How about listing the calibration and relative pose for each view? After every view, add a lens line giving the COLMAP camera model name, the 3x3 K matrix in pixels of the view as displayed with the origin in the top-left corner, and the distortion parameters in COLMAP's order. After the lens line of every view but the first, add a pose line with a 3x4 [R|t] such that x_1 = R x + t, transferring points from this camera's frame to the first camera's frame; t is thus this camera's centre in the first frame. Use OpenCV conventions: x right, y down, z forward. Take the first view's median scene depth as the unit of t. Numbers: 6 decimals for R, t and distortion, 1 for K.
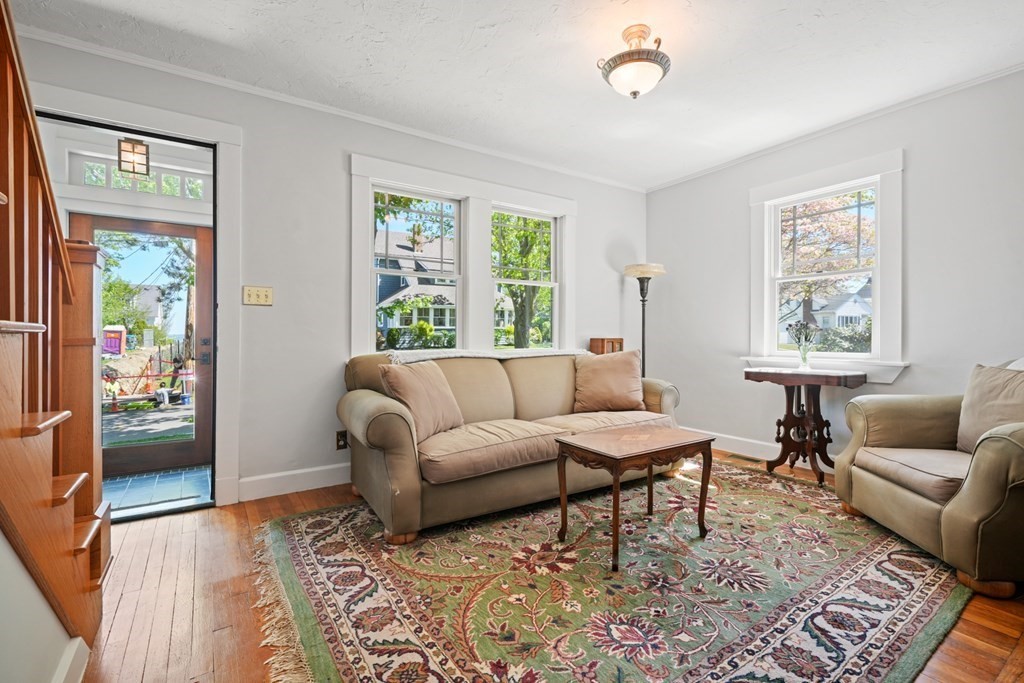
lens RADIAL K [[449.5, 0, 515.6], [0, 449.5, 334.6], [0, 0, 1]] dist [-0.006880, -0.000001]
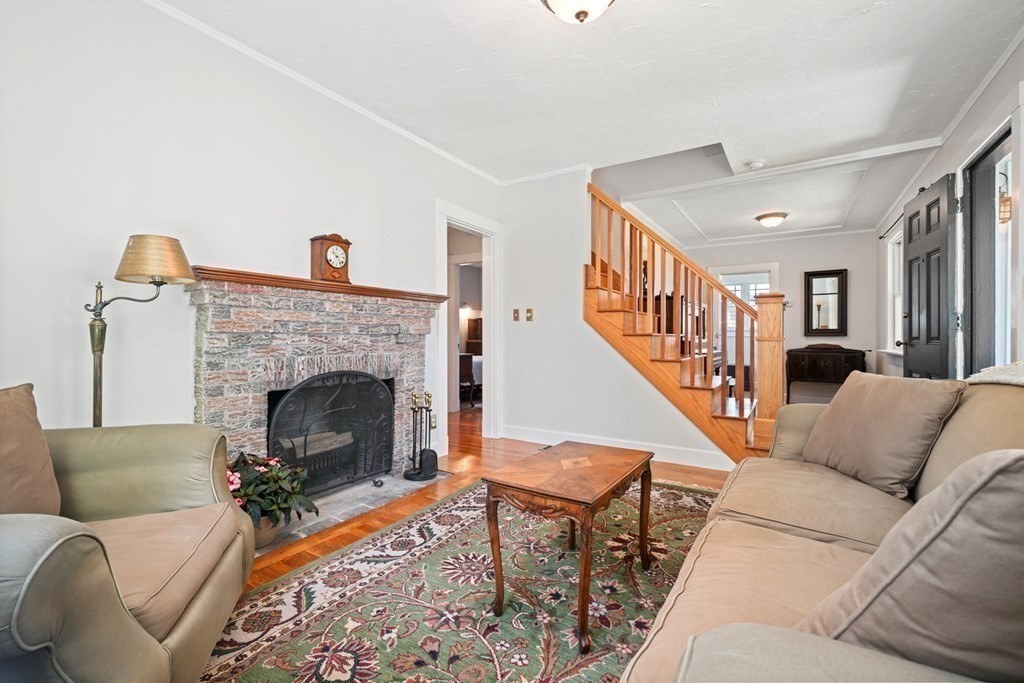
lens RADIAL K [[458.5, 0, 508.5], [0, 458.5, 340.4], [0, 0, 1]] dist [-0.000581, 0.000202]
pose [[-0.916085, 0.003808, -0.400966, 0.828166], [0.001698, 0.999983, 0.005618, 0.007909], [0.400981, 0.004465, -0.916076, 2.001605]]
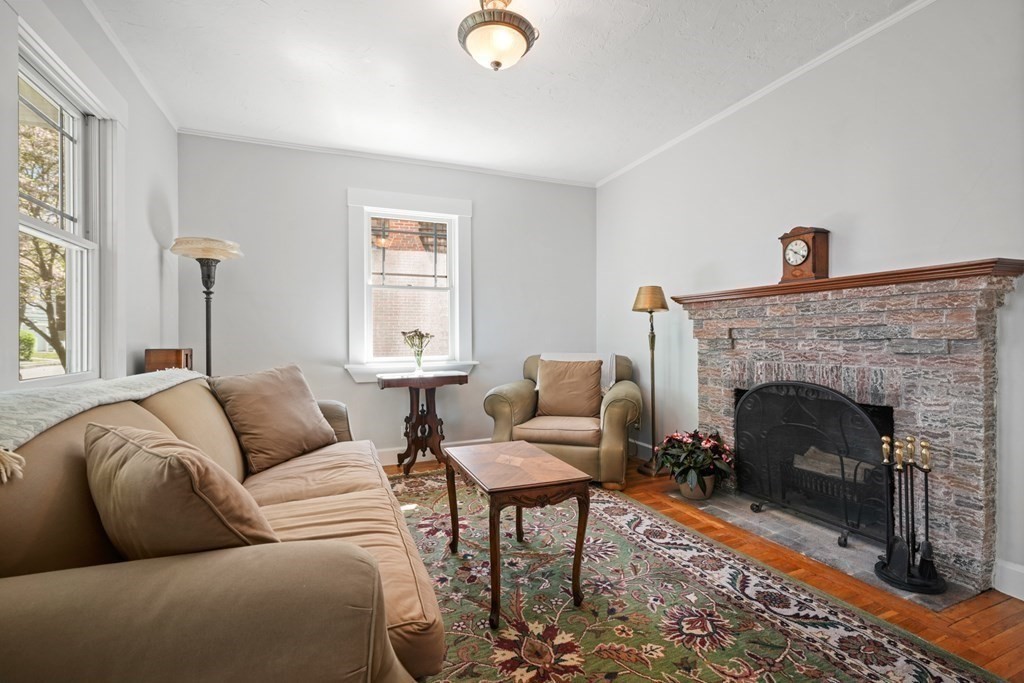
lens RADIAL K [[458.5, 0, 508.5], [0, 458.5, 340.4], [0, 0, 1]] dist [-0.000581, 0.000202]
pose [[0.215878, -0.005182, 0.976407, -0.719122], [0.002957, 0.999985, 0.004654, -0.011212], [-0.976416, 0.001882, 0.215890, 0.952518]]
